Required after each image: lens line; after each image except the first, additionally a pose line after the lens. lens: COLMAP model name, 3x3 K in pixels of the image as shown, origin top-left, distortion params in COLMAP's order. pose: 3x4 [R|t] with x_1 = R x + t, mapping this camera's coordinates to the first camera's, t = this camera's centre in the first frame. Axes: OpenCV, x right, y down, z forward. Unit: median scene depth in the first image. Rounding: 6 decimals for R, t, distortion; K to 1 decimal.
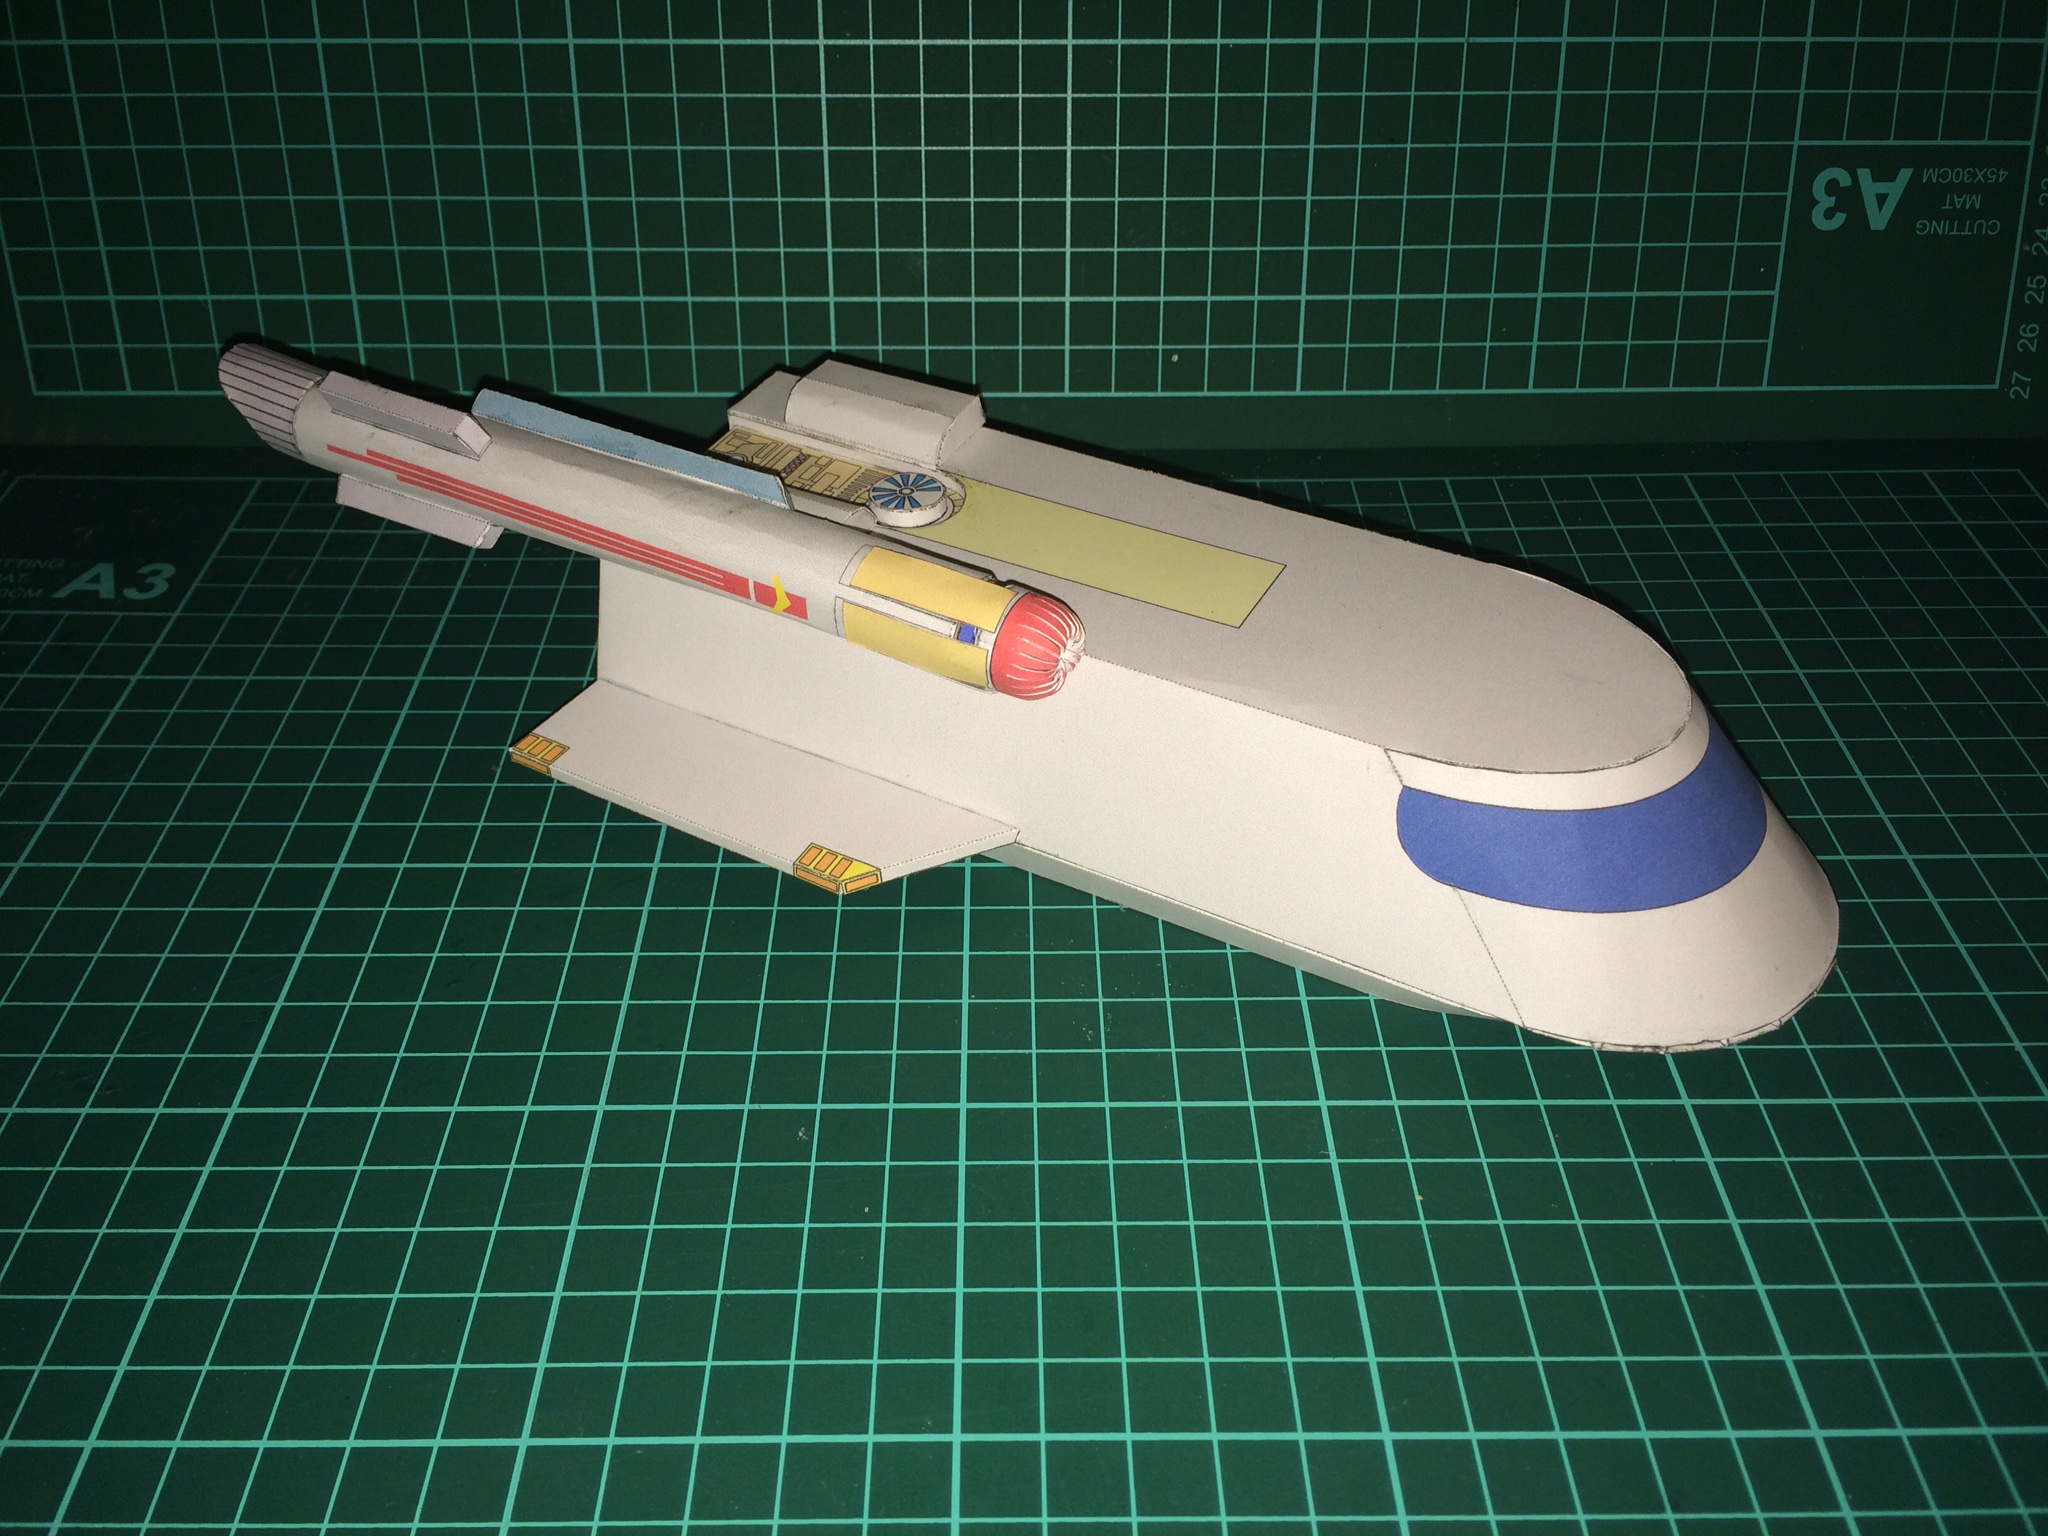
lens RADIAL K [[1752.1, 0, 1020.9], [0, 1752.1, 762.0], [0, 0, 1]] dist [0.097490, -0.157700]
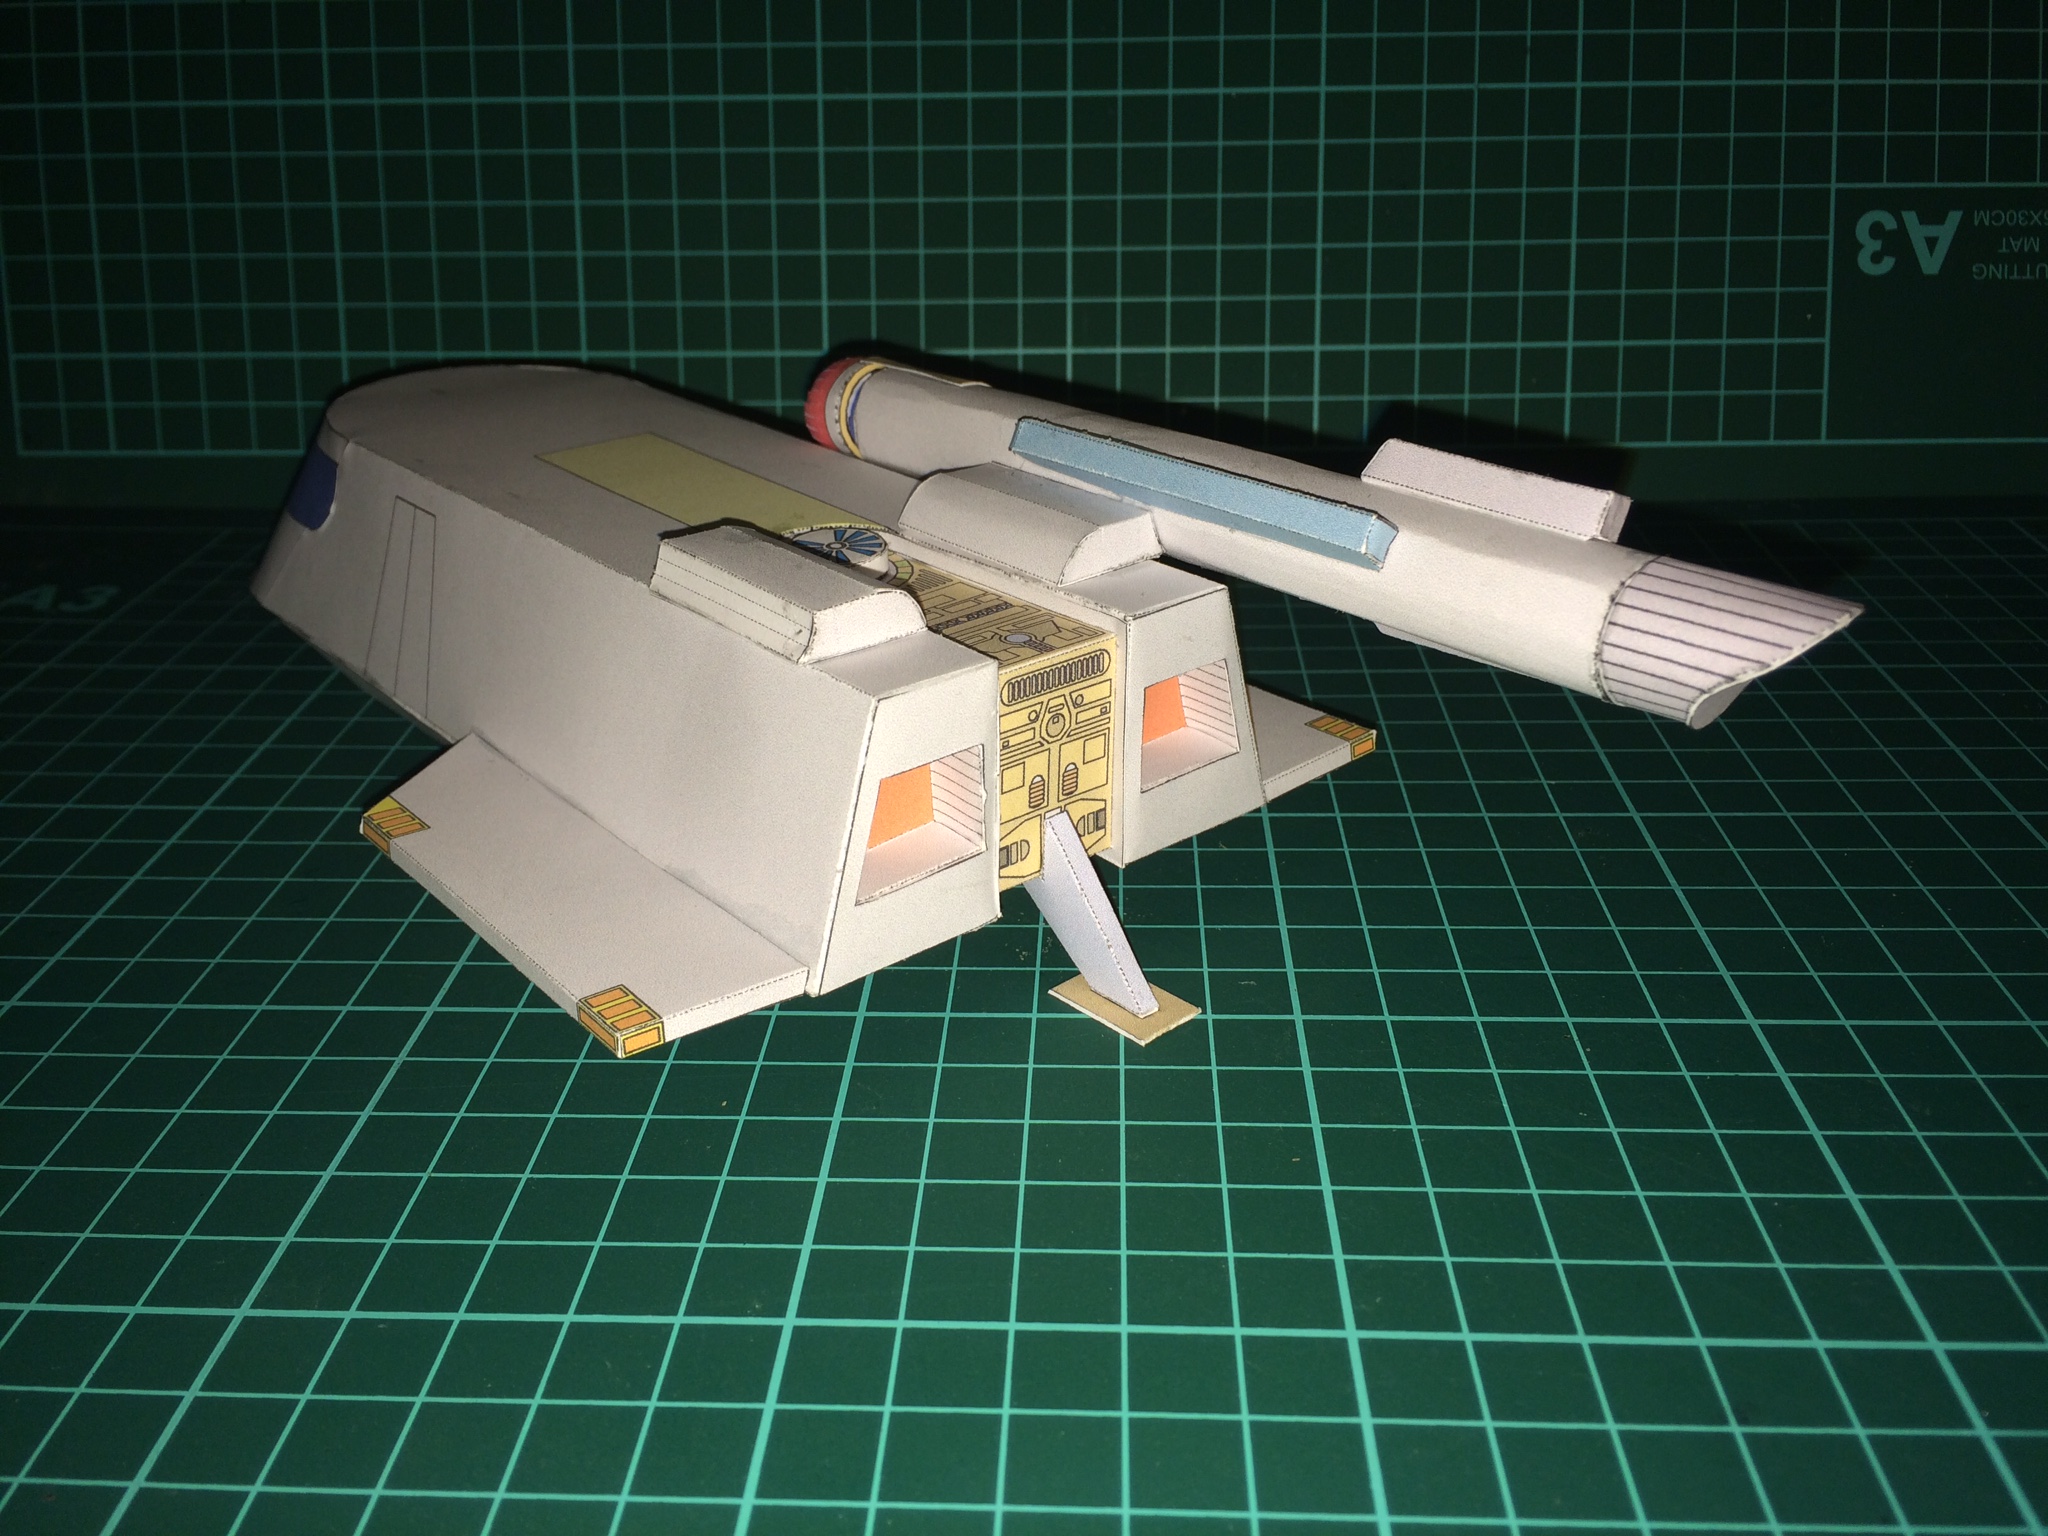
lens RADIAL K [[1769.4, 0, 1024.0], [0, 1769.4, 768.0], [0, 0, 1]] dist [0.089689, -0.155198]
pose [[0.998115, 0.004365, -0.061209, 0.062543], [-0.017936, 0.974659, -0.222974, 0.176777], [0.058685, 0.223652, 0.972901, 0.108815]]
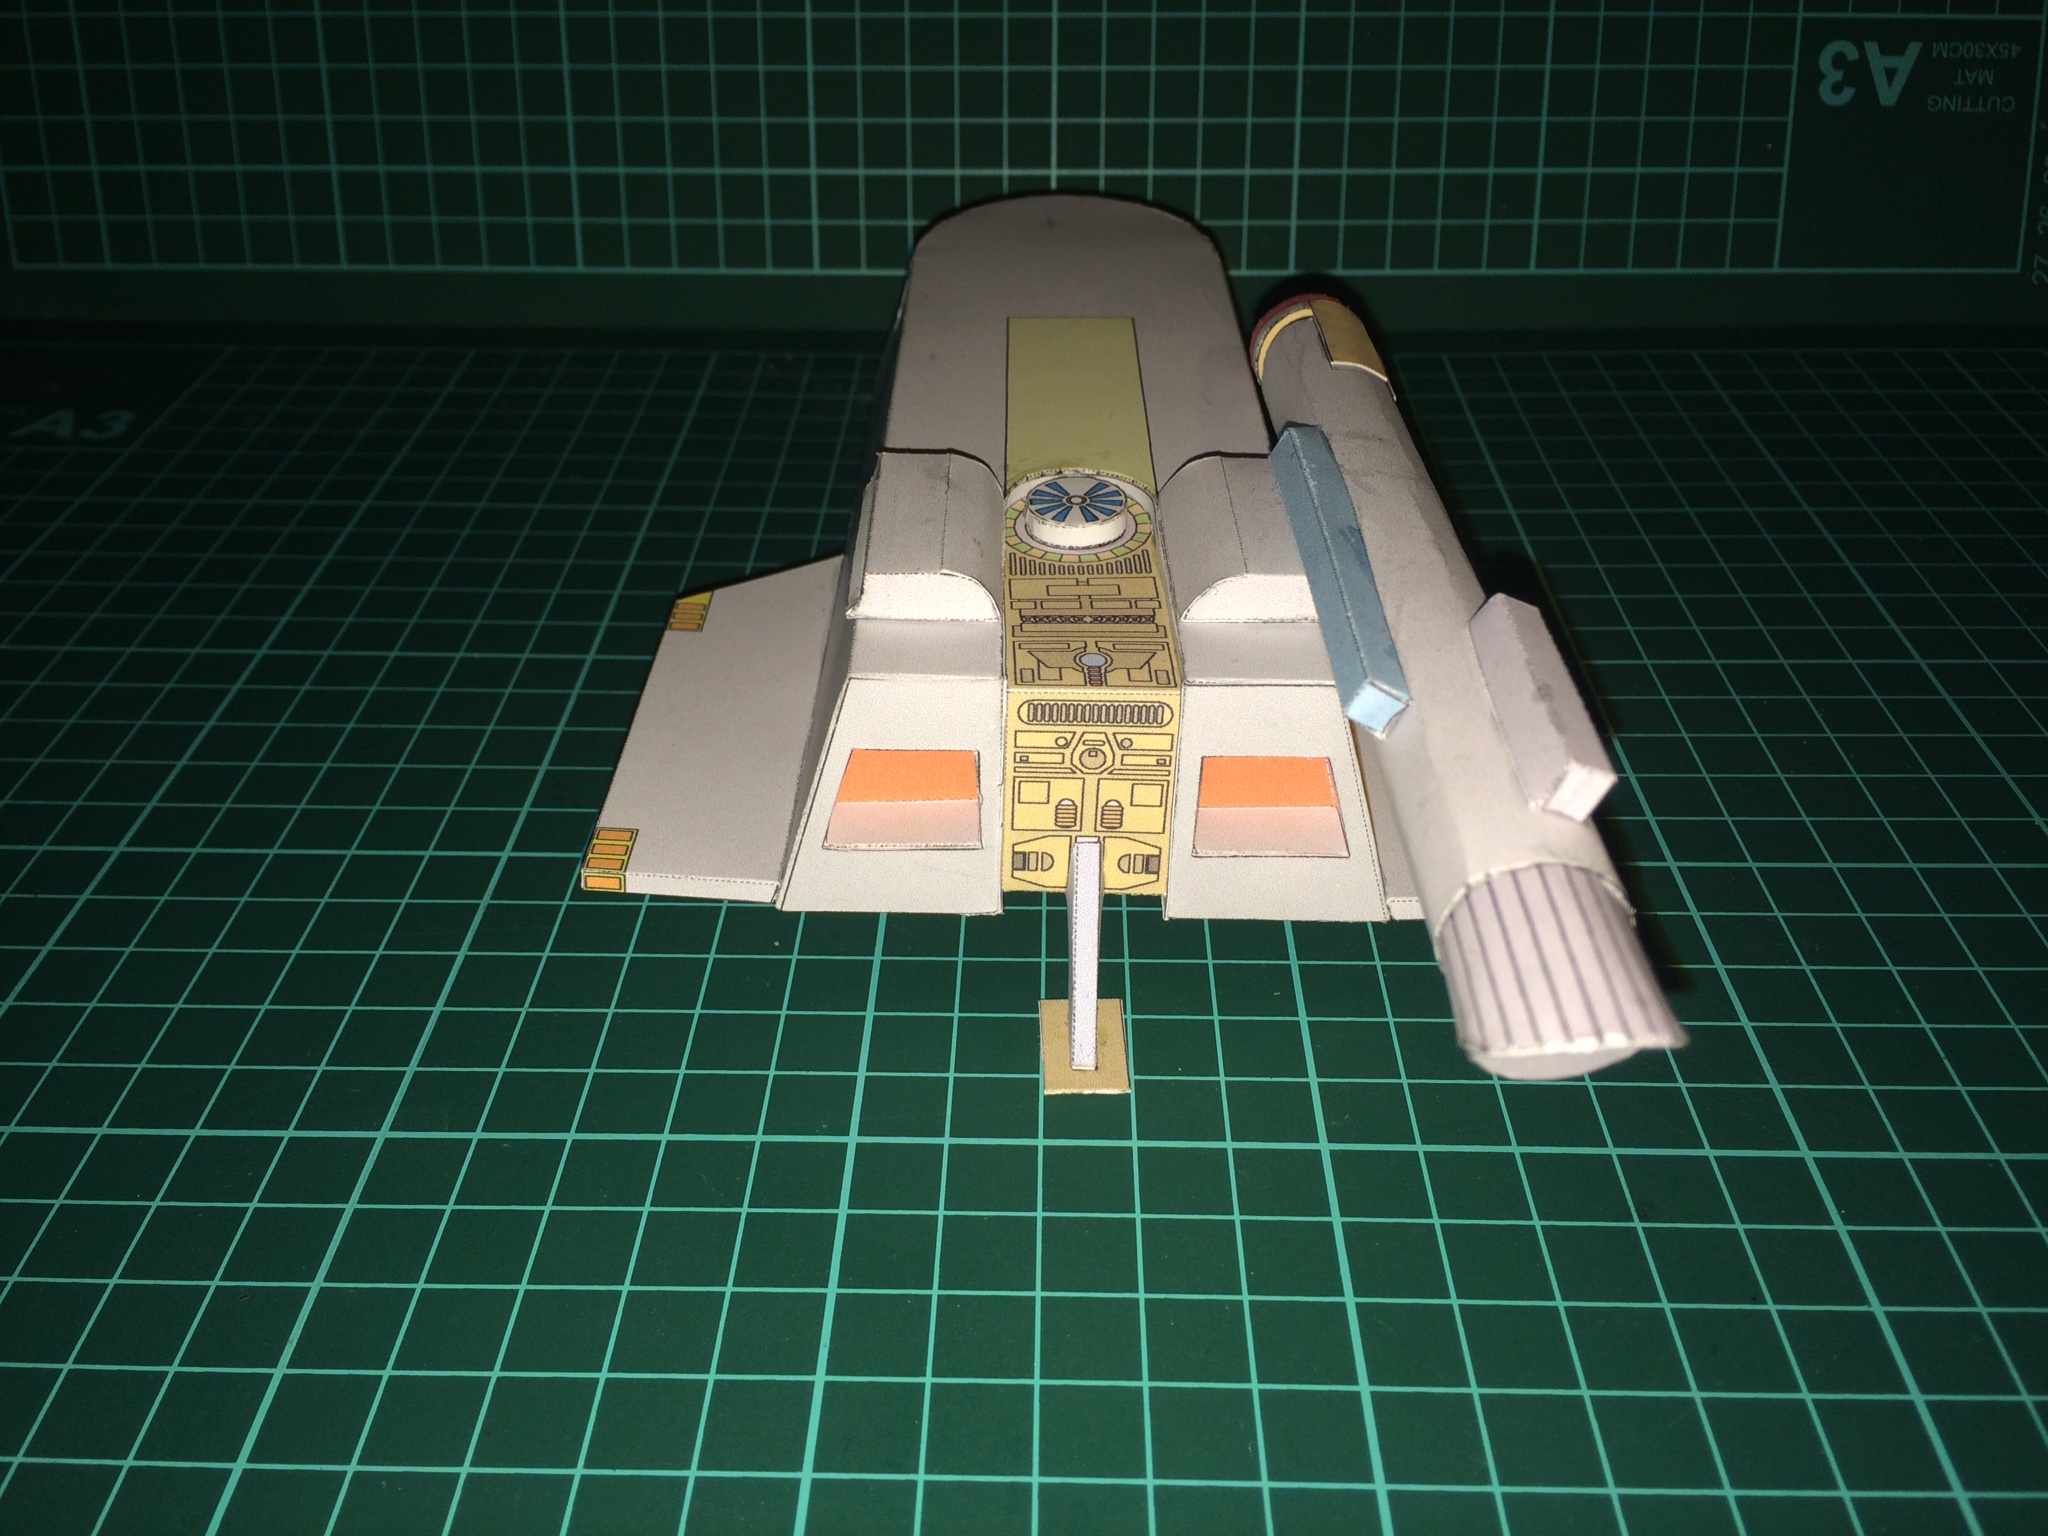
lens RADIAL K [[1766.3, 0, 1024.0], [0, 1766.3, 768.0], [0, 0, 1]] dist [0.087096, -0.144712]
pose [[0.999510, 0.011375, -0.029156, 0.042769], [-0.013574, 0.996987, -0.076366, 0.144012], [0.028199, 0.076725, 0.996653, 0.040775]]
